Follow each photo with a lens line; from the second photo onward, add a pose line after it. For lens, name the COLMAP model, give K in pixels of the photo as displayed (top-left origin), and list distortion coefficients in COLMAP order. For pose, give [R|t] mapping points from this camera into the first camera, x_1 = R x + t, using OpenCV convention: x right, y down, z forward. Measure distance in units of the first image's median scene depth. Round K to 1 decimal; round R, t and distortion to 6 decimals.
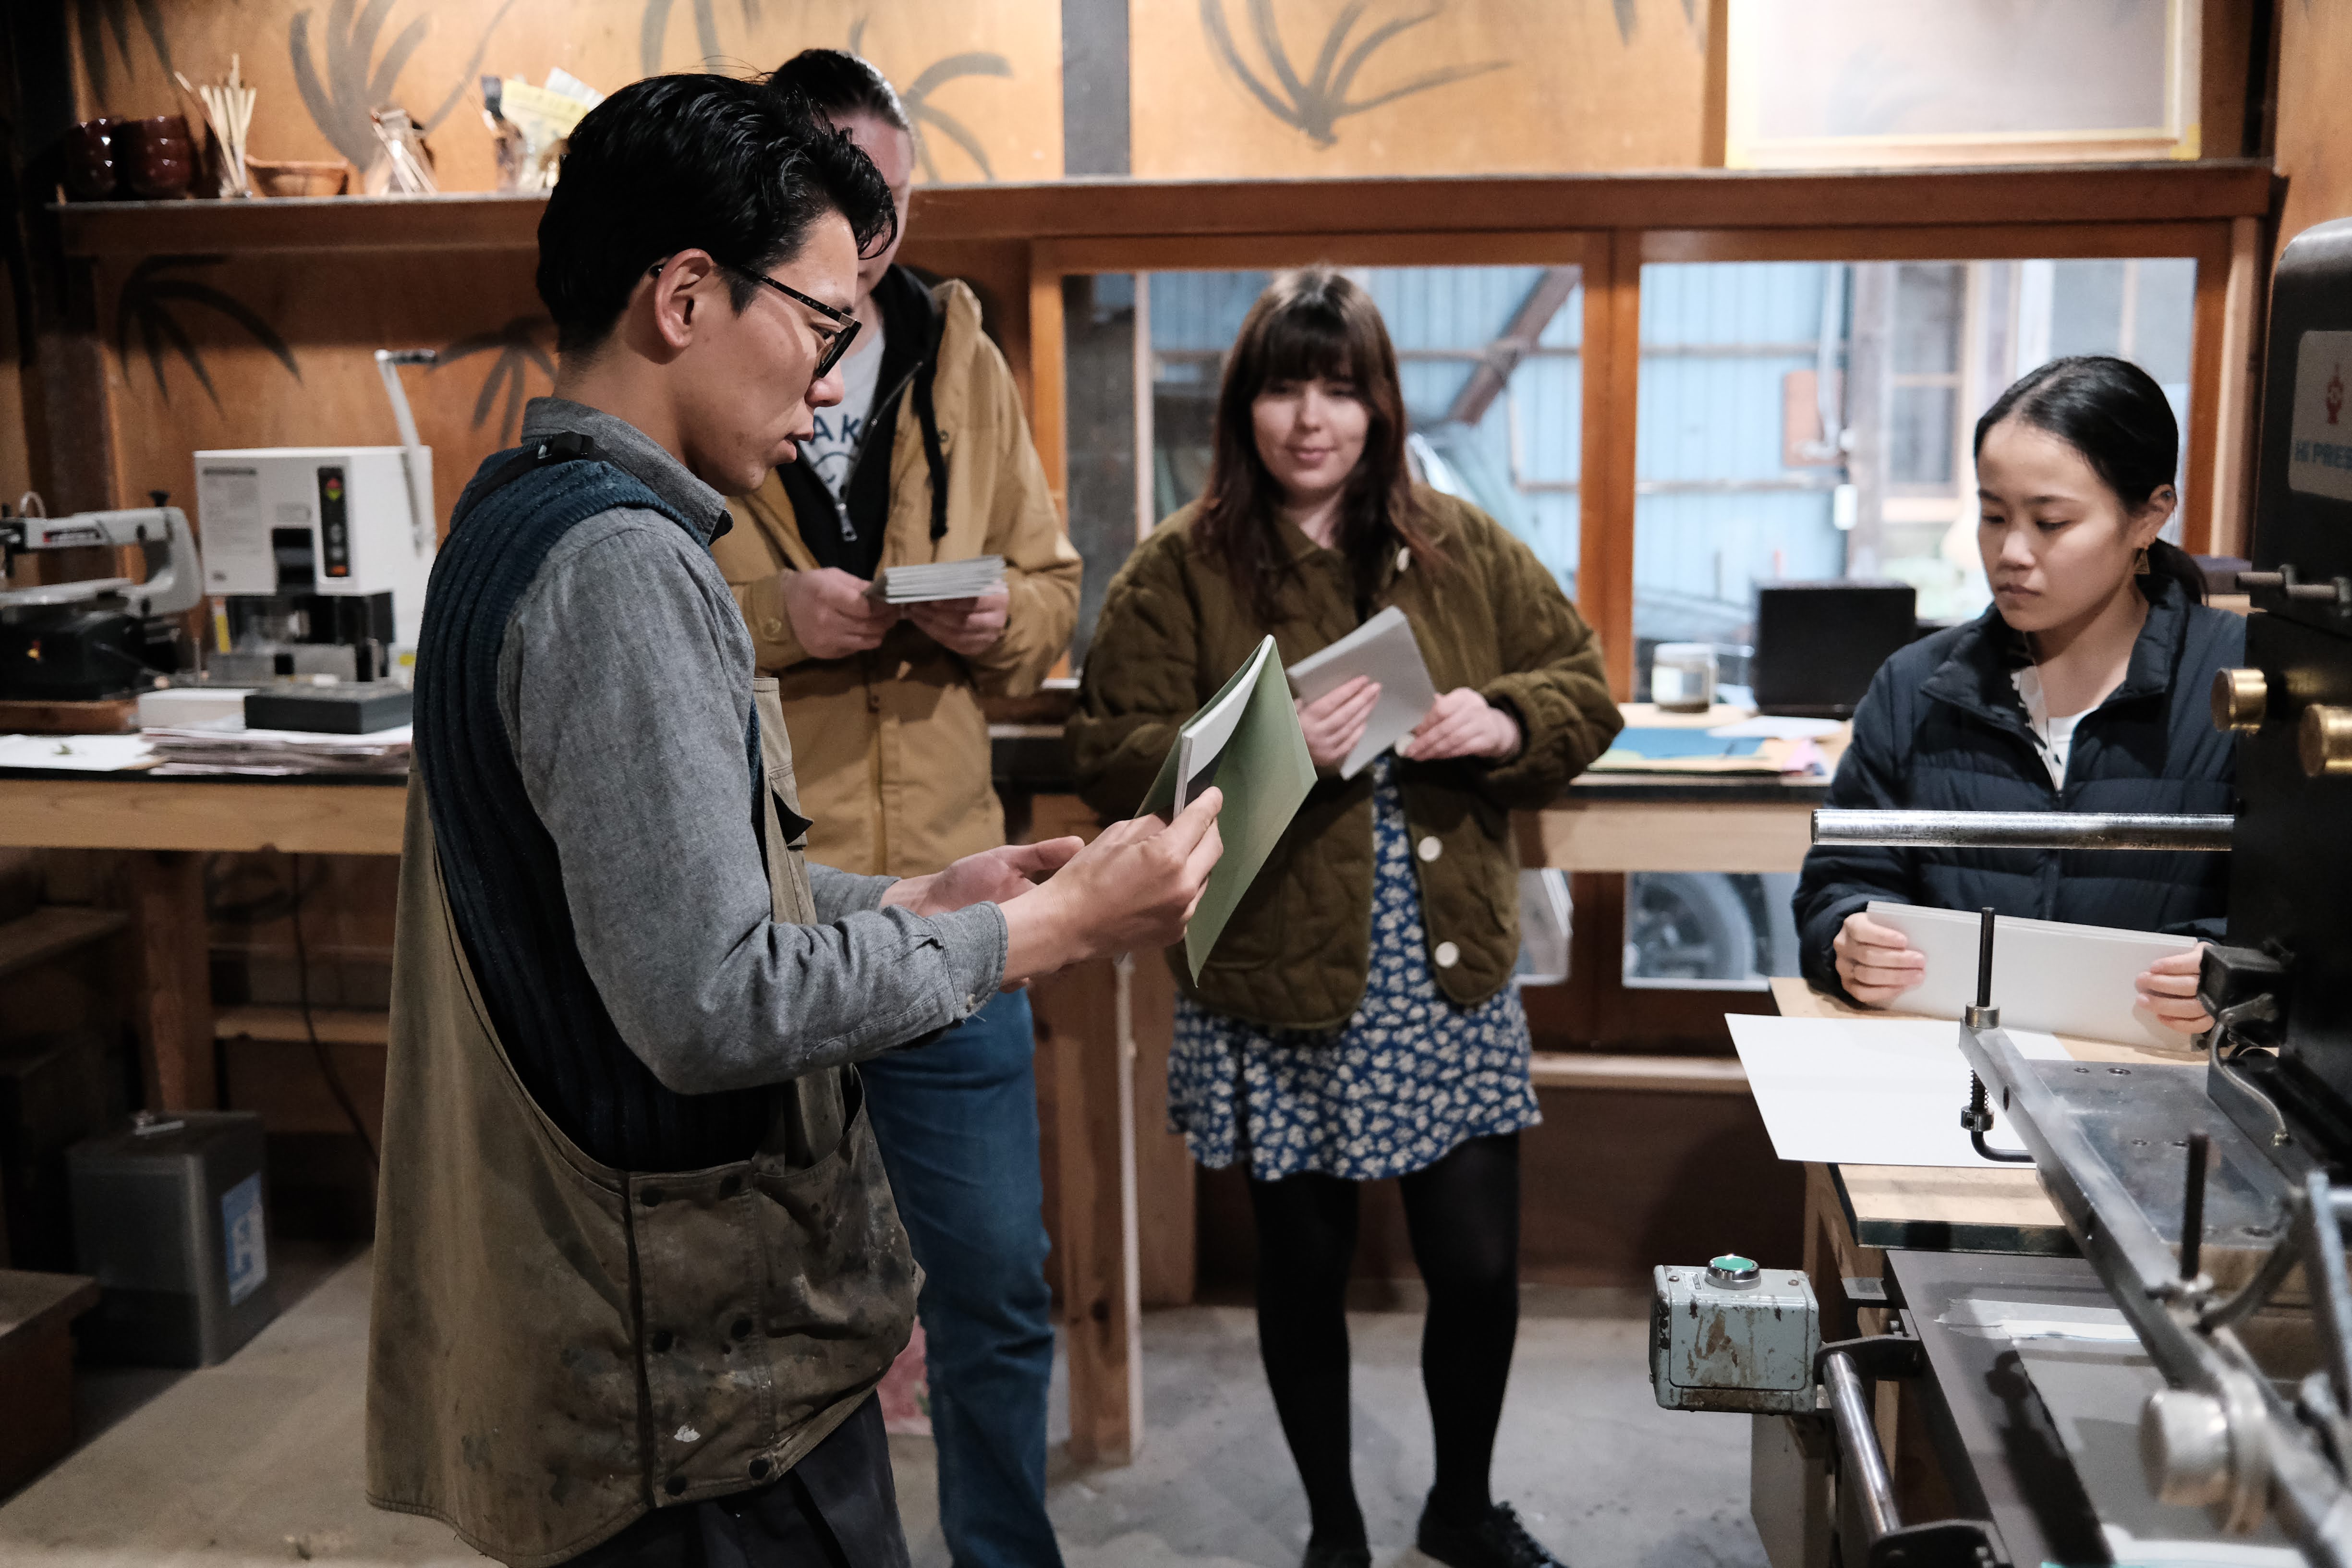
lens RADIAL K [[2394.4, 0, 1176.0], [0, 2394.4, 784.0], [0, 0, 1]] dist [-0.059019, 0.140687]
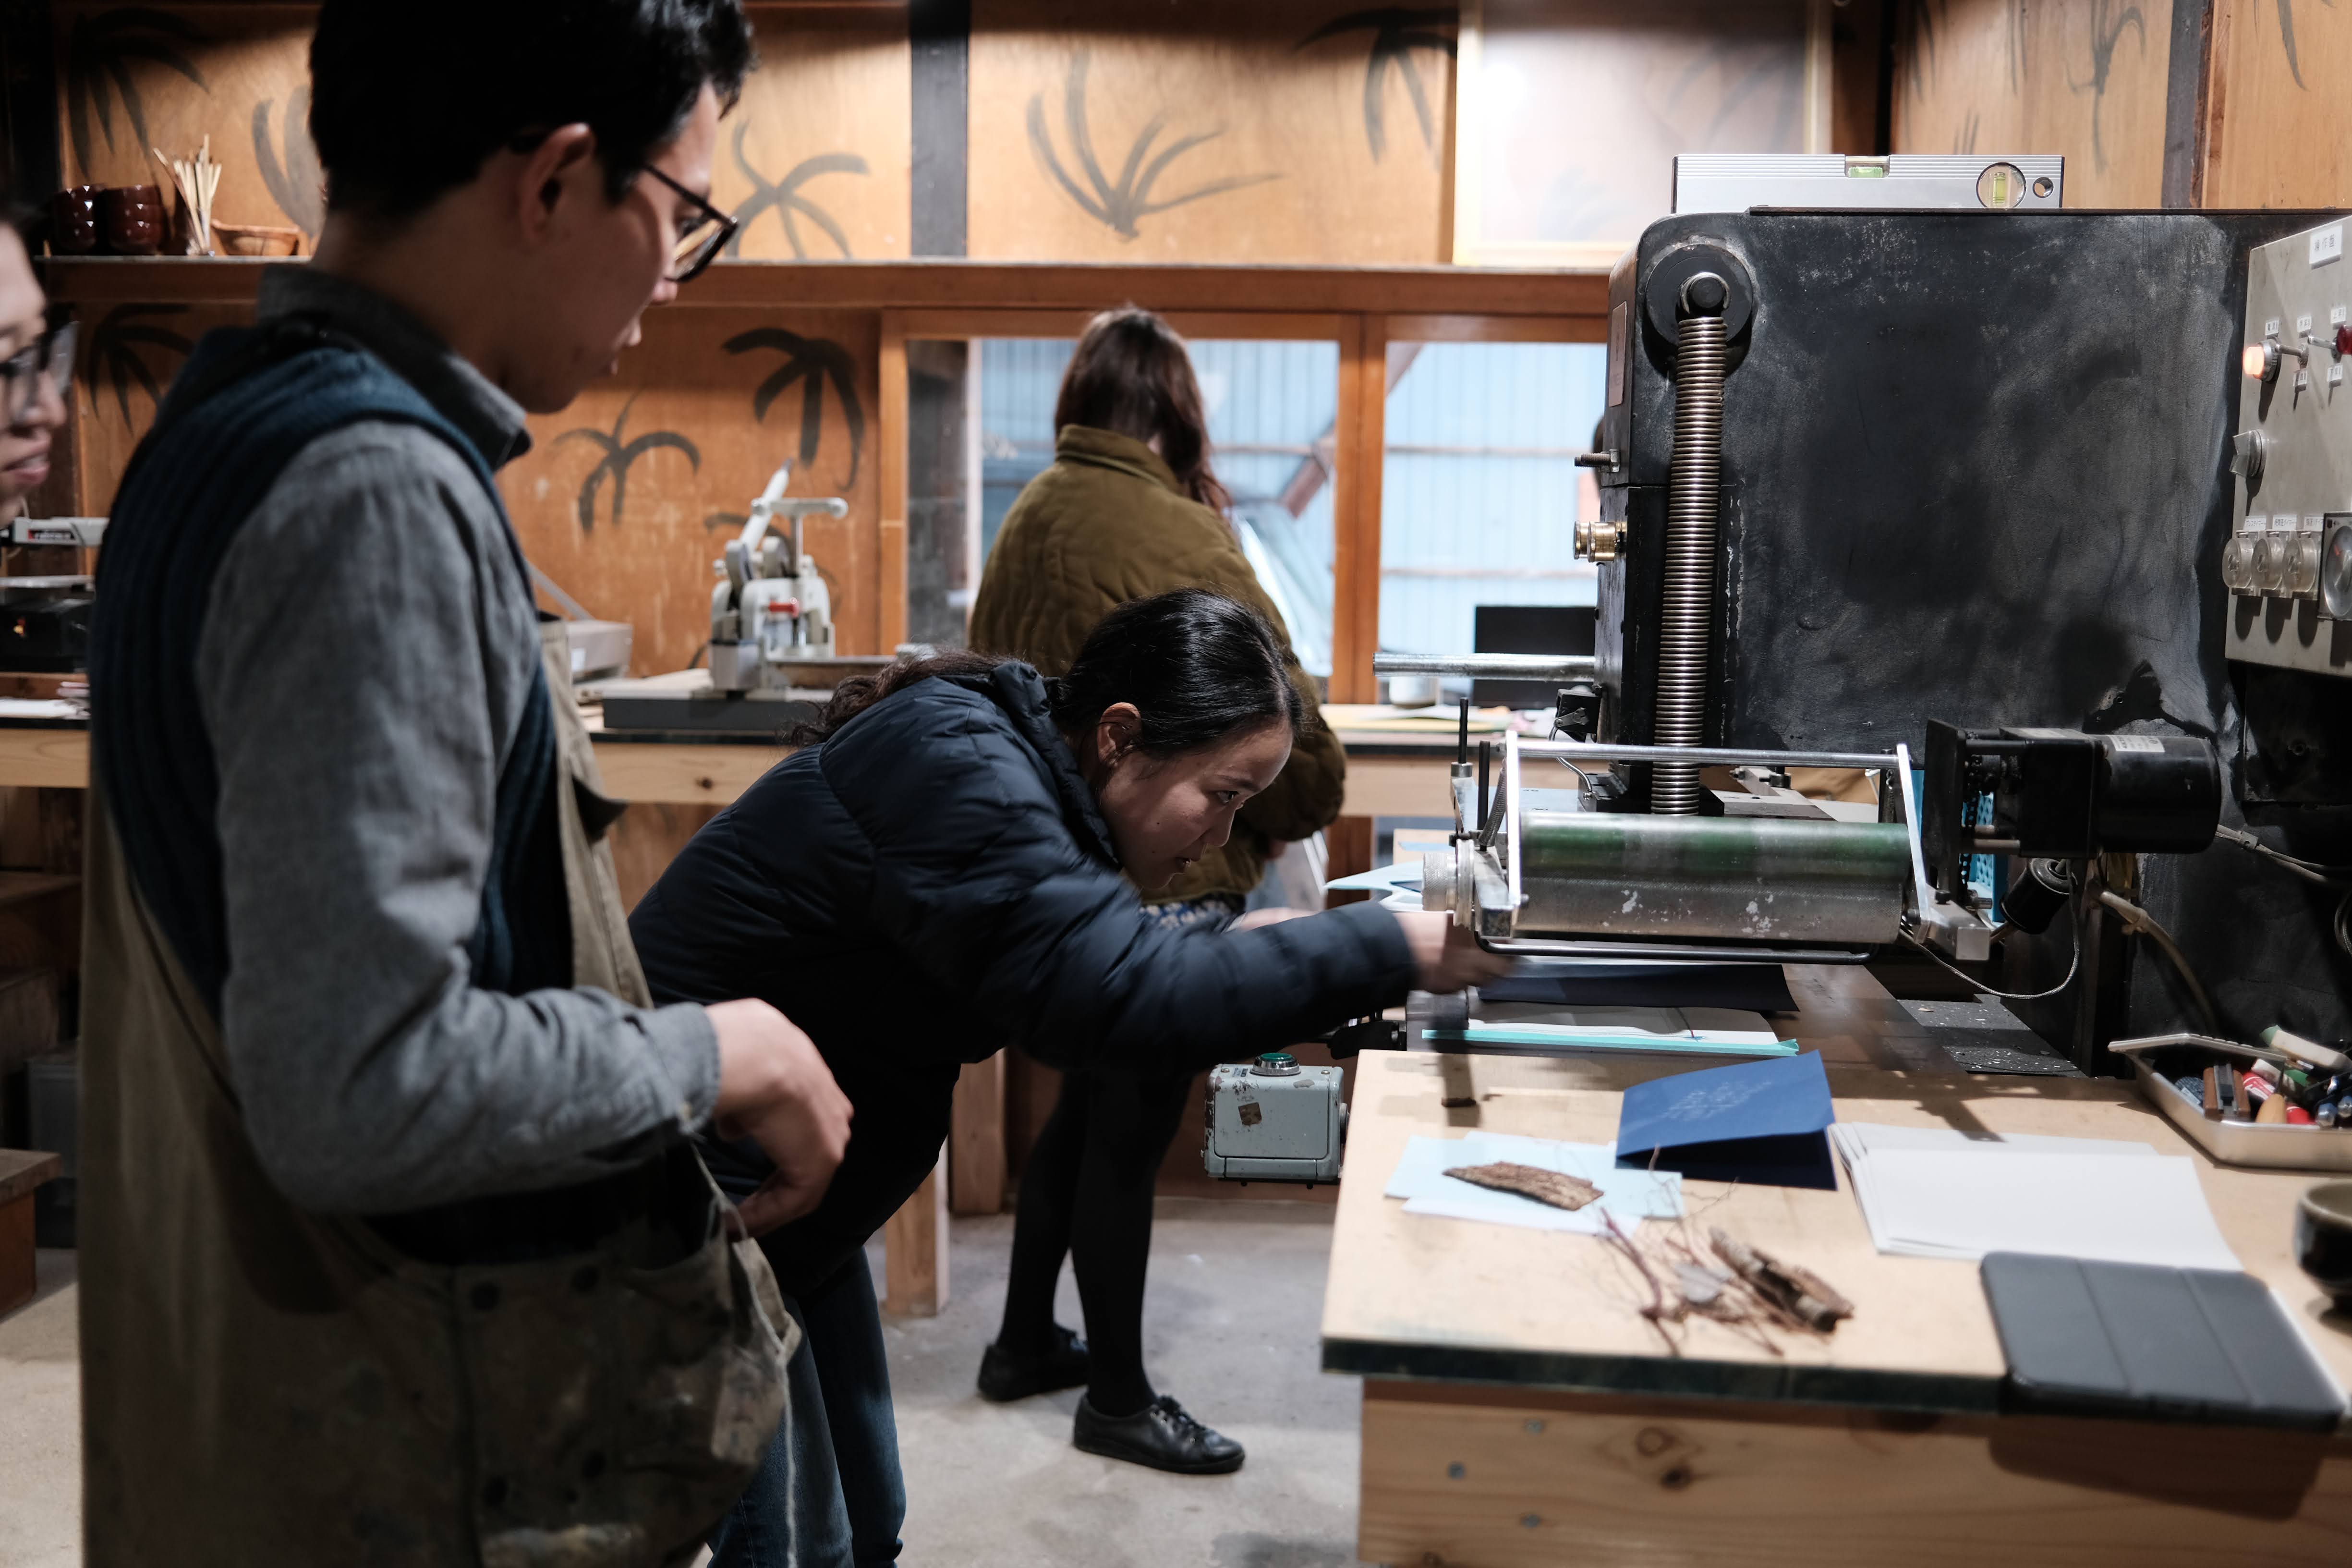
lens RADIAL K [[2394.4, 0, 1176.0], [0, 2394.4, 784.0], [0, 0, 1]] dist [-0.059019, 0.140687]
pose [[0.998479, 0.019154, 0.051701, 0.028529], [-0.016407, 0.998457, -0.053050, 0.068404], [-0.052637, 0.052121, 0.997253, -0.181698]]
